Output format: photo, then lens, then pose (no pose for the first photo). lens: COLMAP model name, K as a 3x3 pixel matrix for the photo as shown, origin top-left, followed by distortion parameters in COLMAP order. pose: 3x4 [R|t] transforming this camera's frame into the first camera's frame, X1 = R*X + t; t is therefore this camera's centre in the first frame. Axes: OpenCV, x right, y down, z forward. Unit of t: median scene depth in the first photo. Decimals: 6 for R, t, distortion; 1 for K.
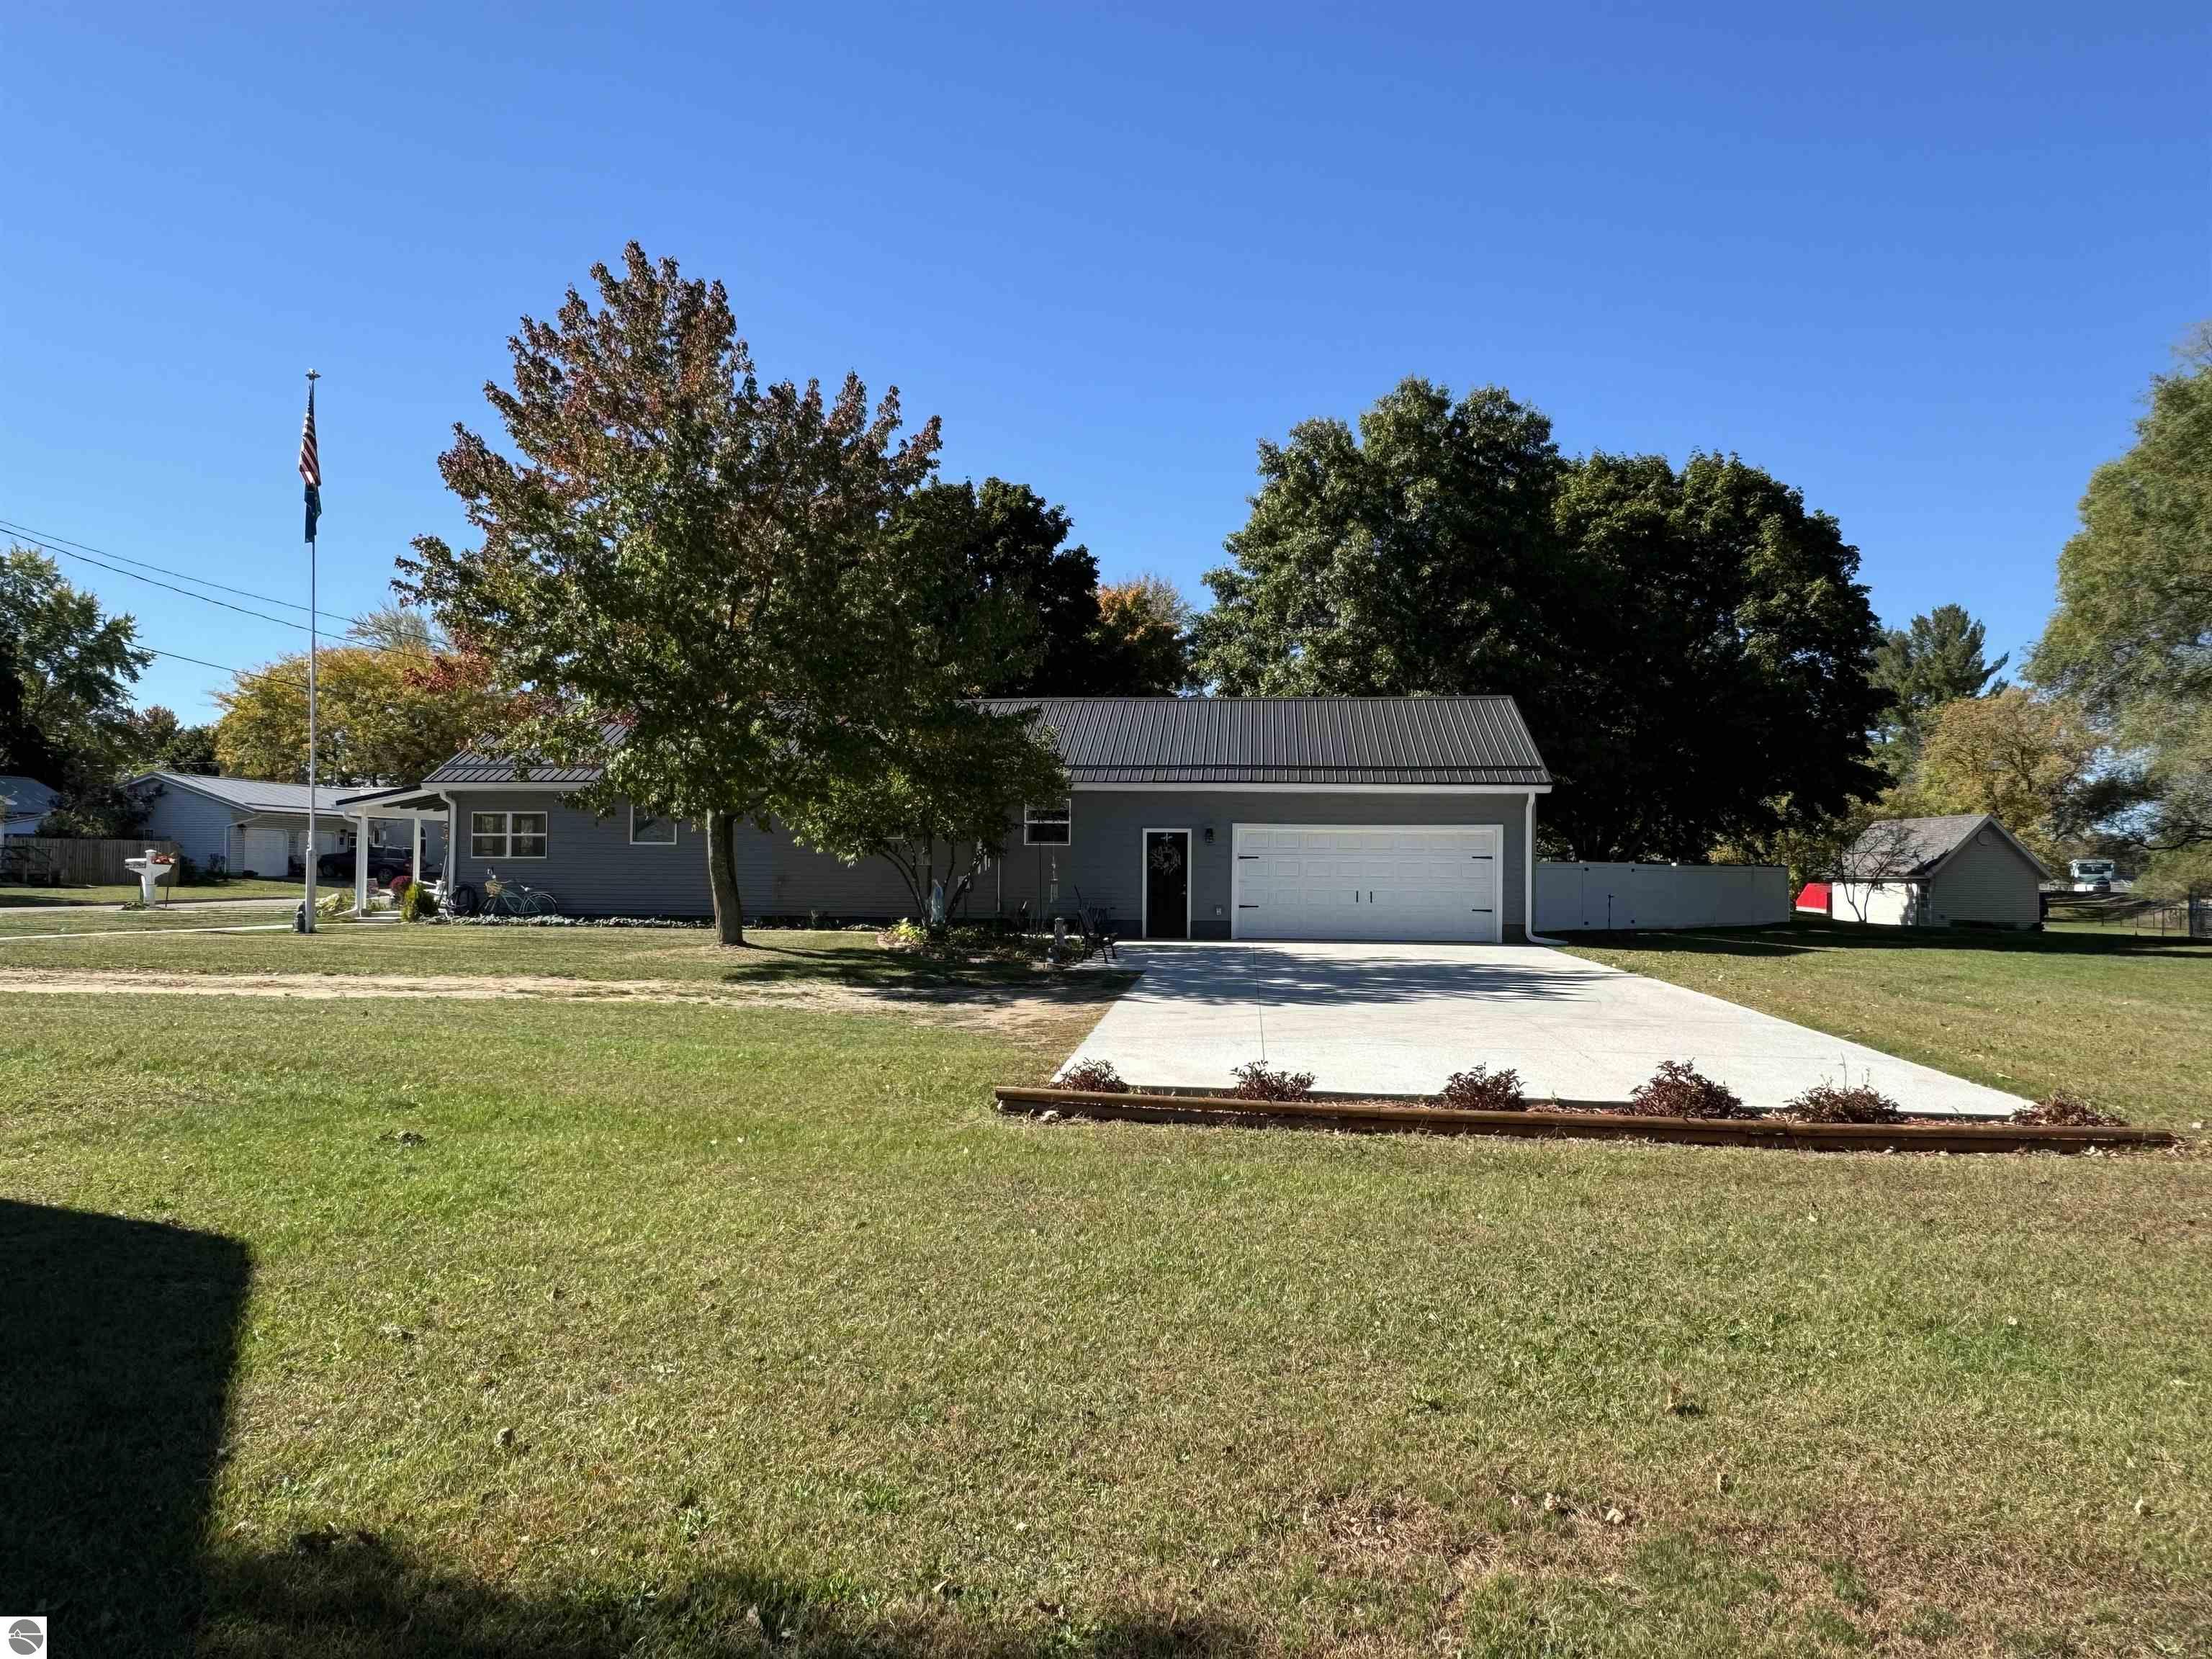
lens RADIAL K [[1440.7, 0, 1107.1], [0, 1440.7, 834.8], [0, 0, 1]] dist [-0.001570, -0.000020]
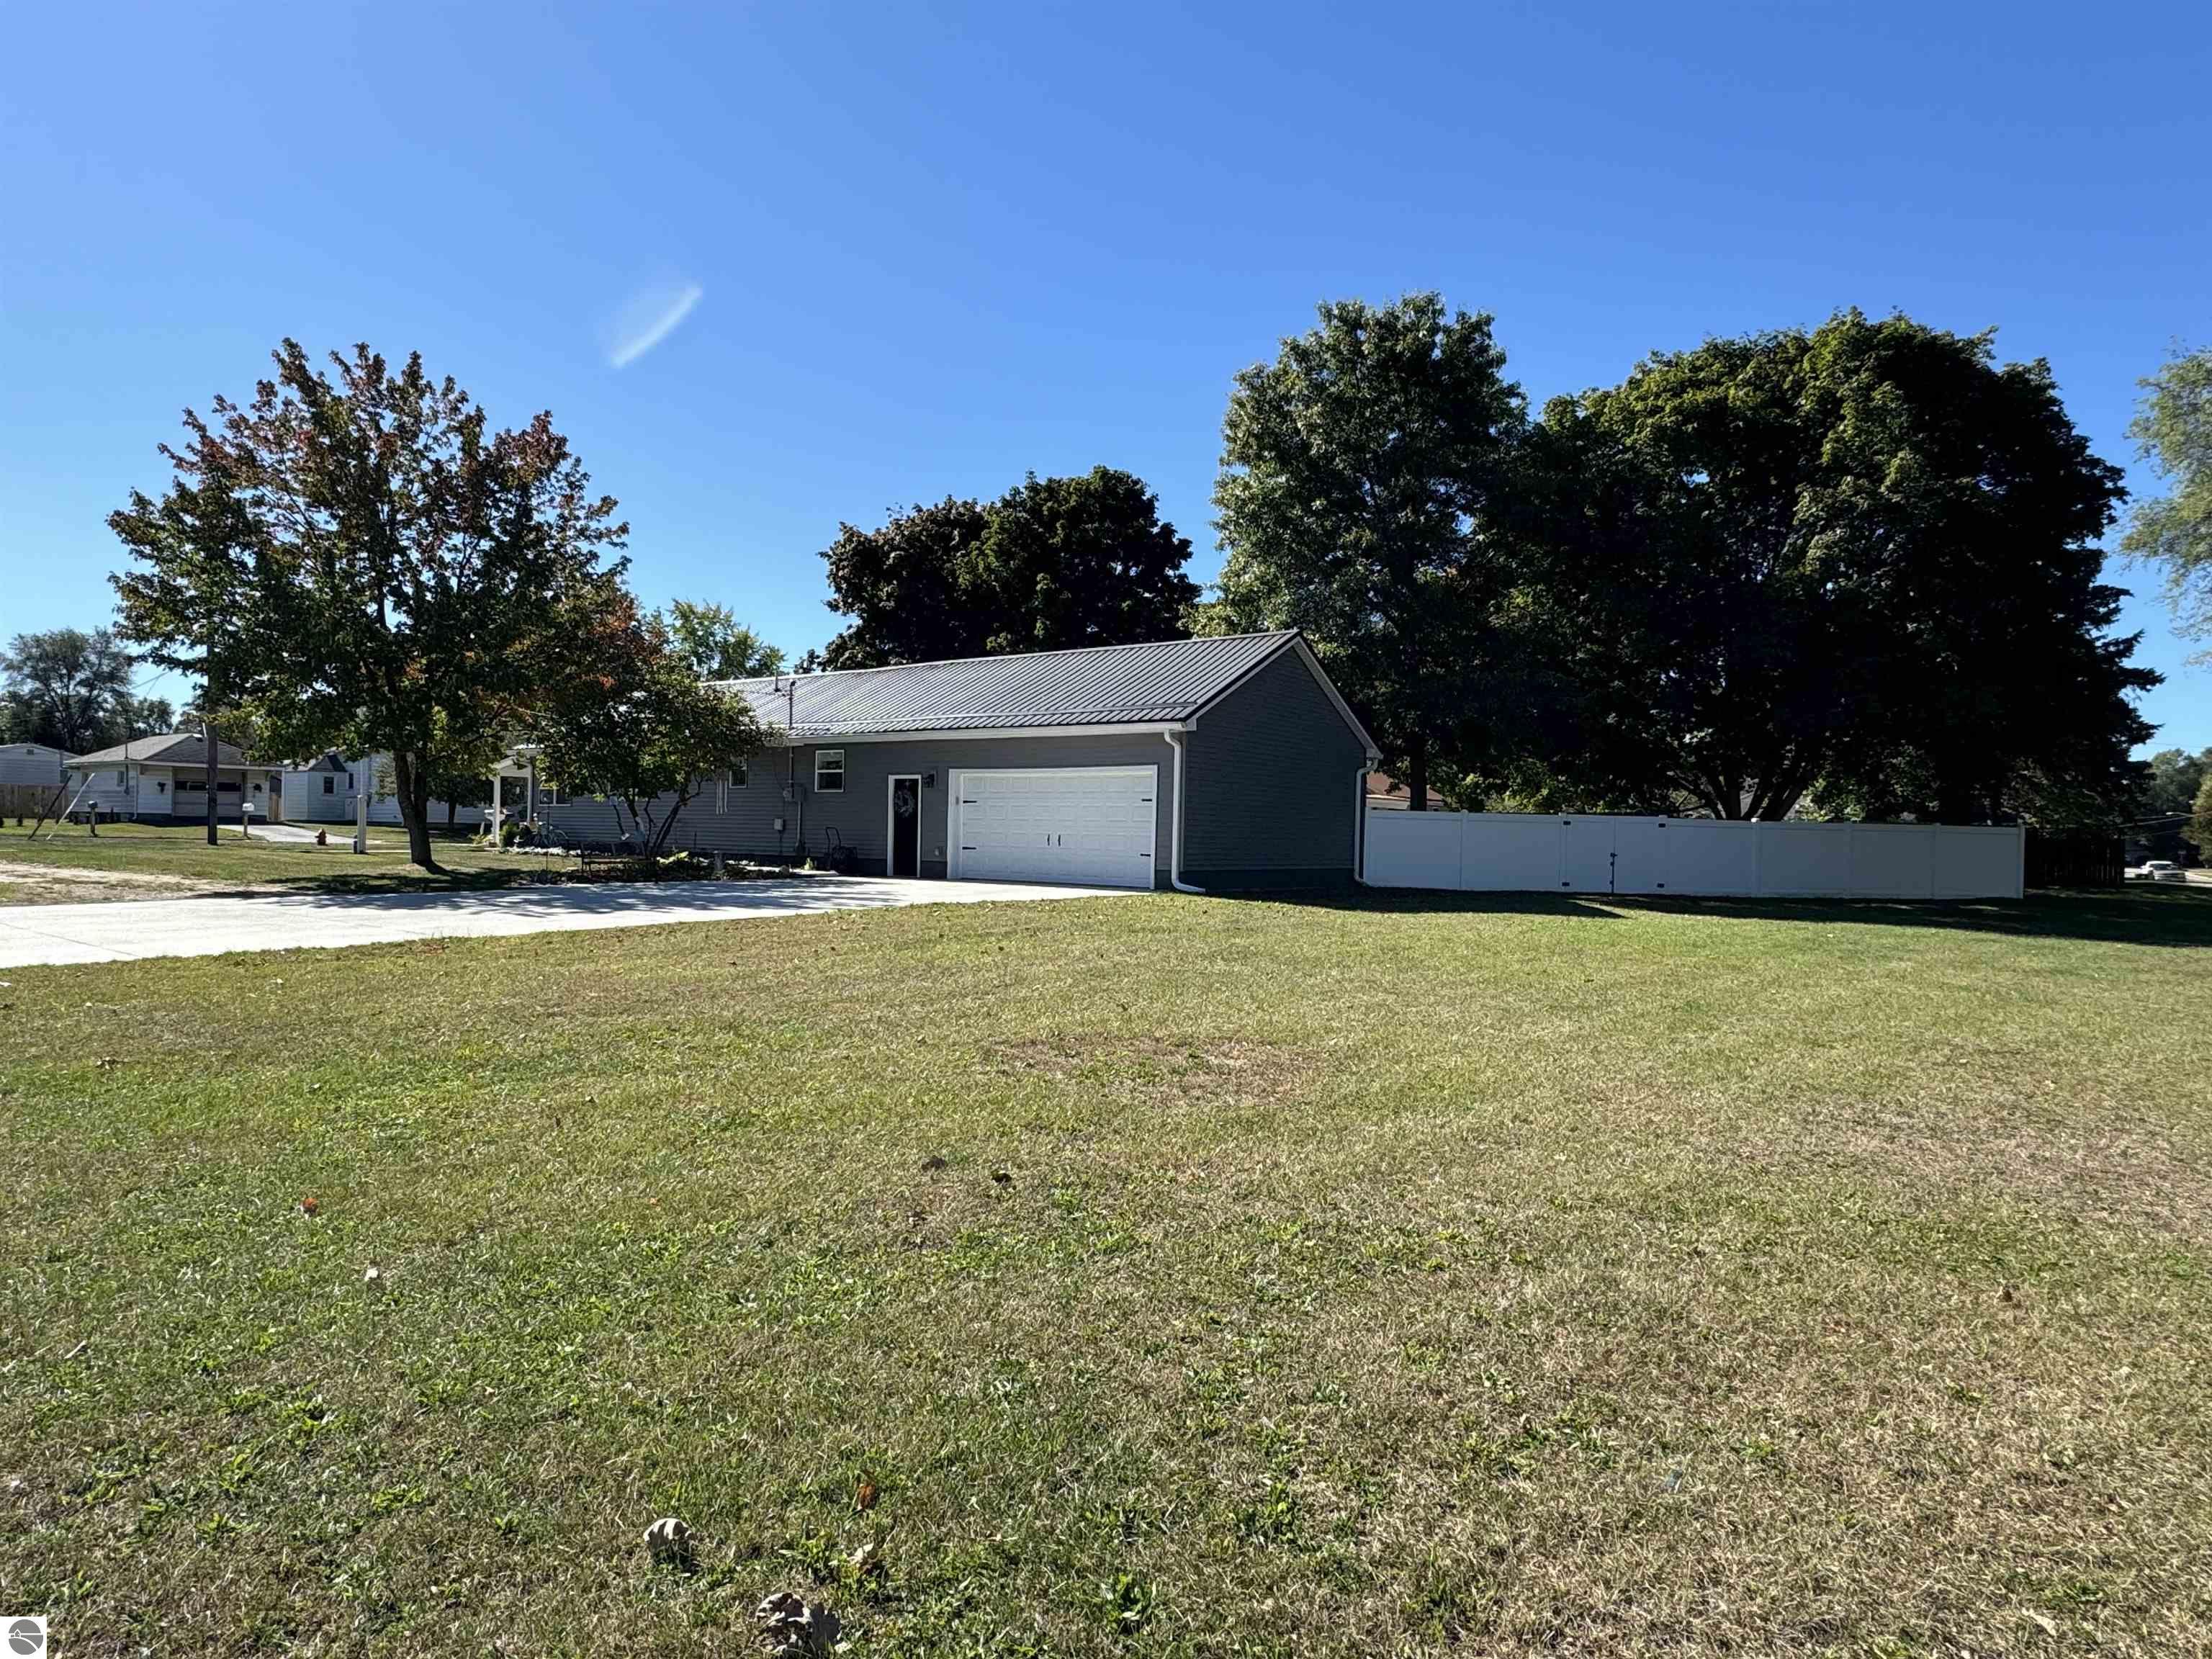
lens RADIAL K [[1271.0, 0, 1106.8], [0, 1271.0, 823.3], [0, 0, 1]] dist [0.002620, 0.000085]
pose [[0.858333, 0.003809, -0.513079, 0.660539], [0.002029, 0.999939, 0.010818, 0.021948], [0.513089, -0.010326, 0.858273, 0.258661]]
